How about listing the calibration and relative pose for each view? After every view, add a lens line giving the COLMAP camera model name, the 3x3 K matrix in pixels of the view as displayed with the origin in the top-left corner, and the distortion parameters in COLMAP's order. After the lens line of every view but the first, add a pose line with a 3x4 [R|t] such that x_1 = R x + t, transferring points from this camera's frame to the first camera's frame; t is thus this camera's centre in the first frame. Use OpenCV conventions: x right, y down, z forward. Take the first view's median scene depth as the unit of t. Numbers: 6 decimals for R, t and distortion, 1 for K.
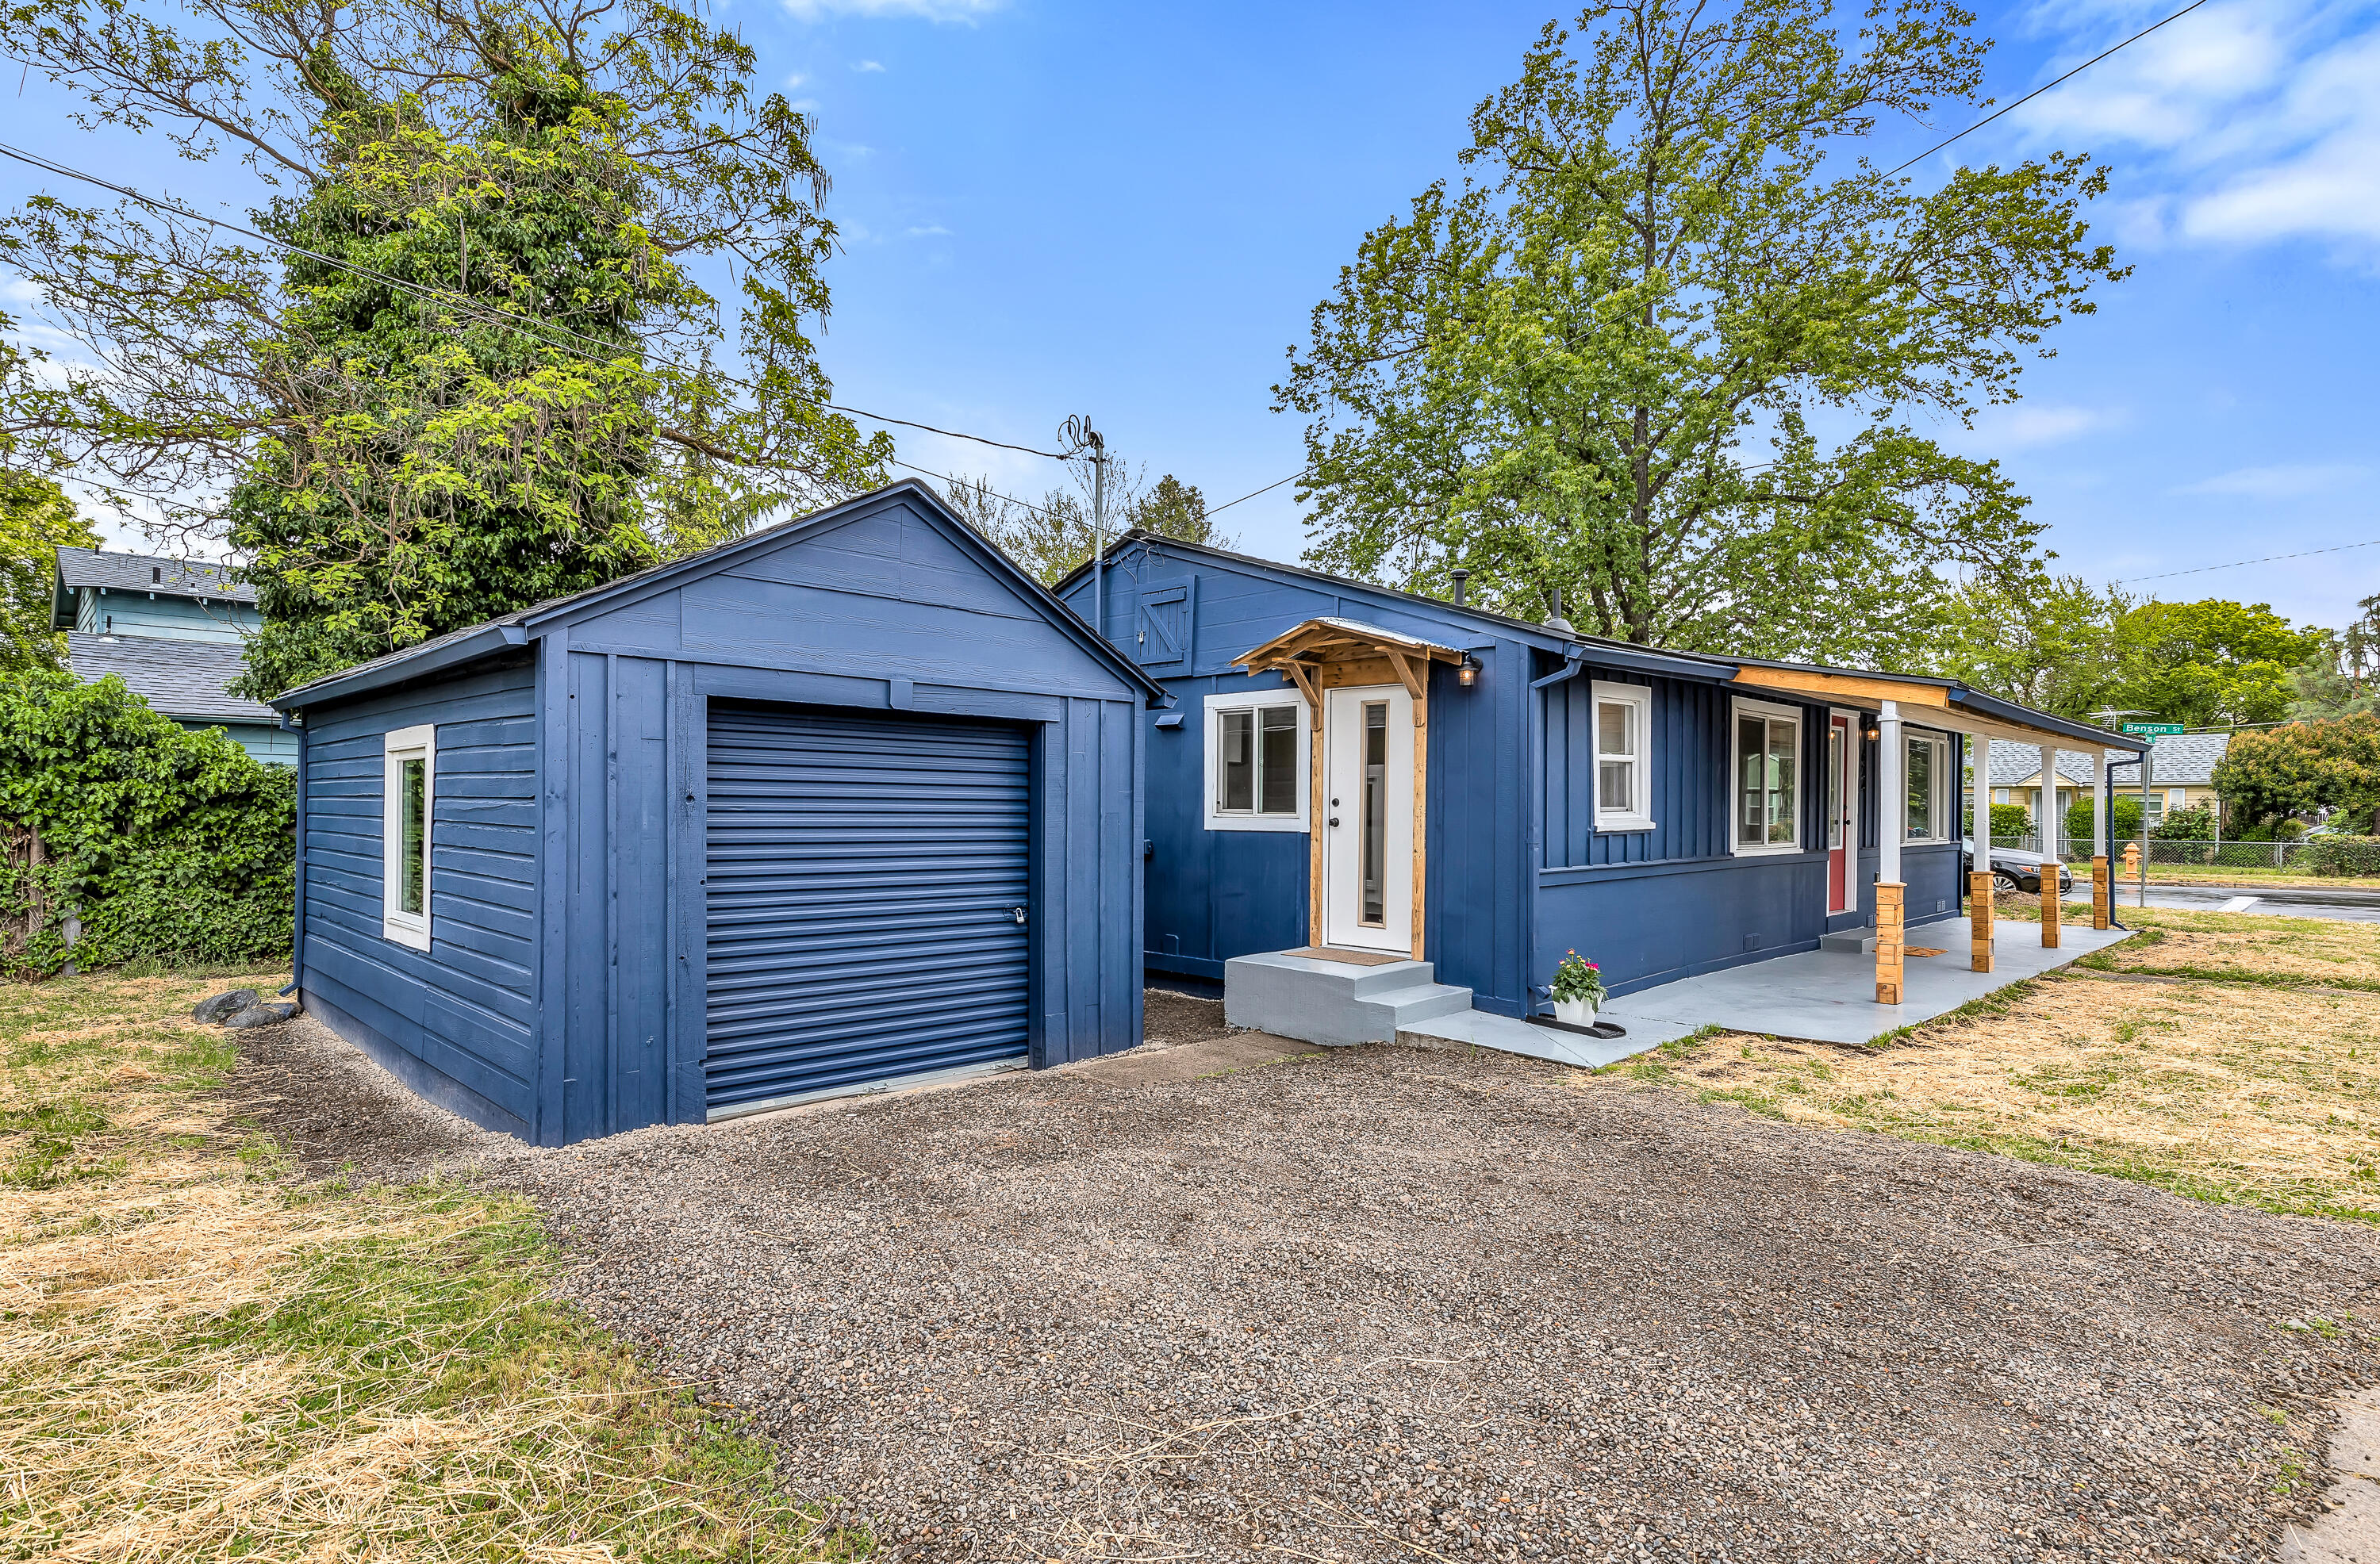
lens RADIAL K [[1196.9, 0, 1123.0], [0, 1196.9, 813.0], [0, 0, 1]] dist [-0.002511, 0.001020]
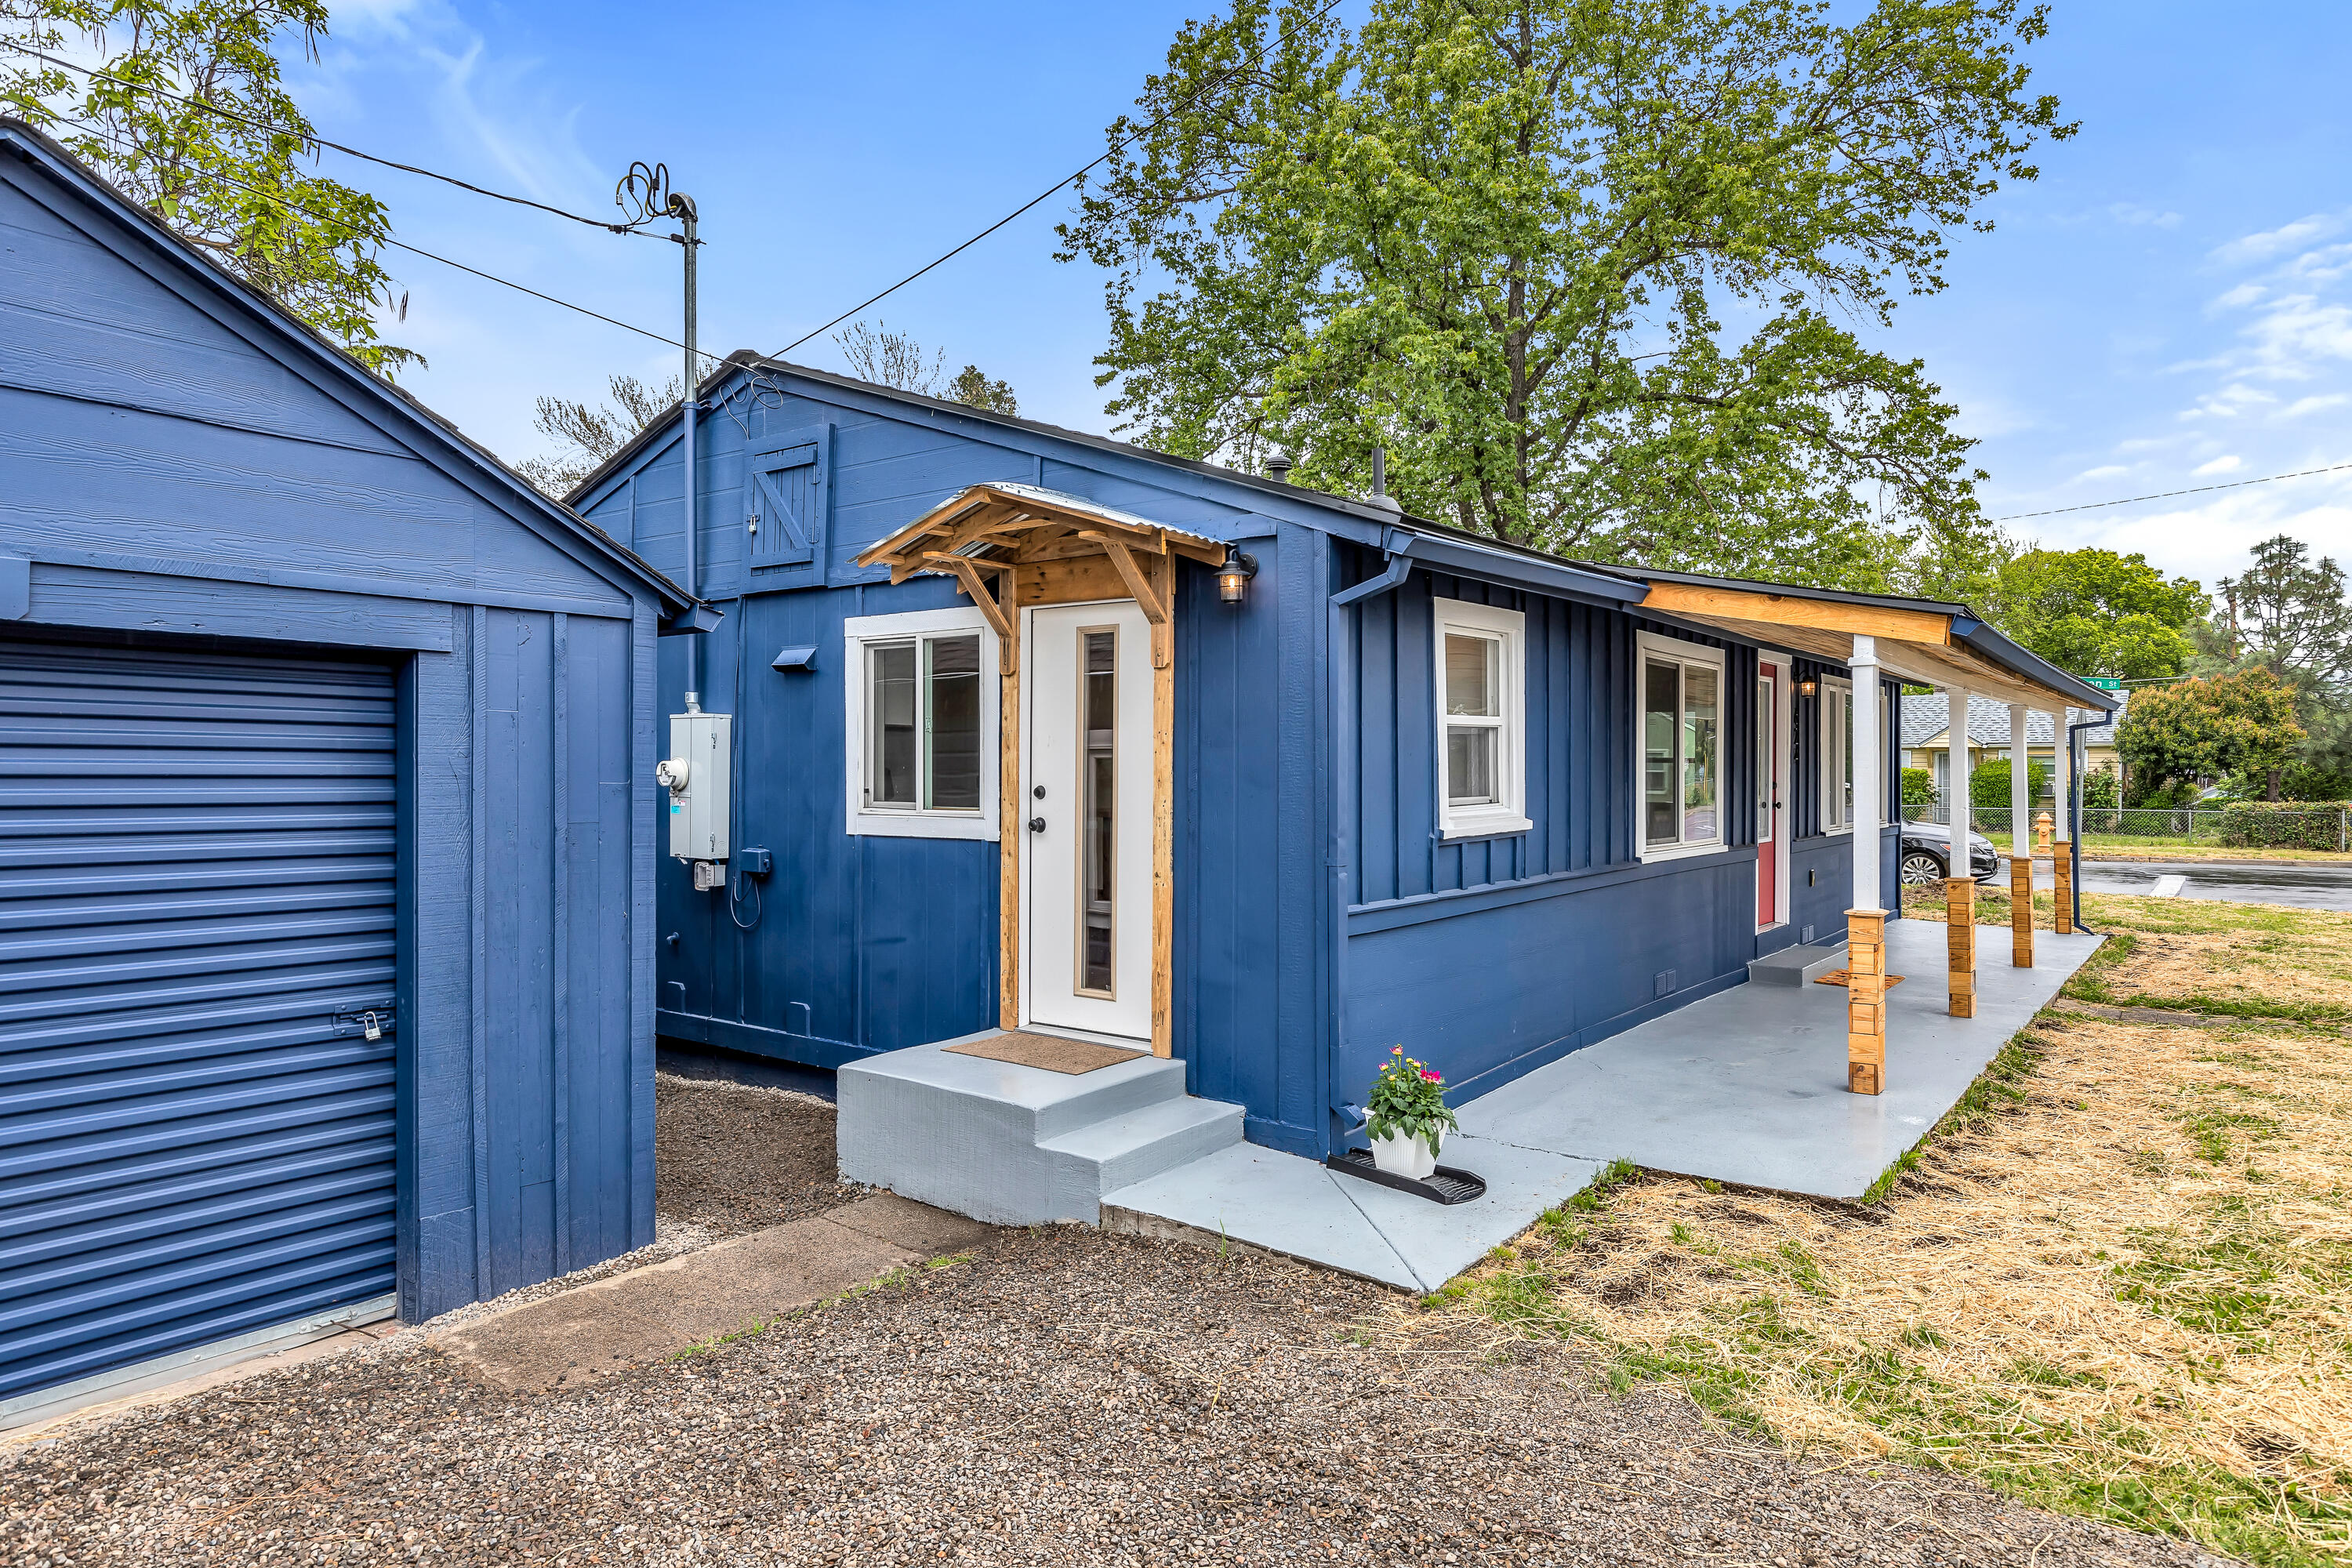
lens RADIAL K [[1394.6, 0, 1173.8], [0, 1394.6, 768.9], [0, 0, 1]] dist [0.004639, -0.001116]
pose [[0.986696, -0.003790, 0.162529, 0.065093], [0.004674, 0.999976, -0.005060, -0.008547], [-0.162506, 0.005752, 0.986691, 0.142420]]
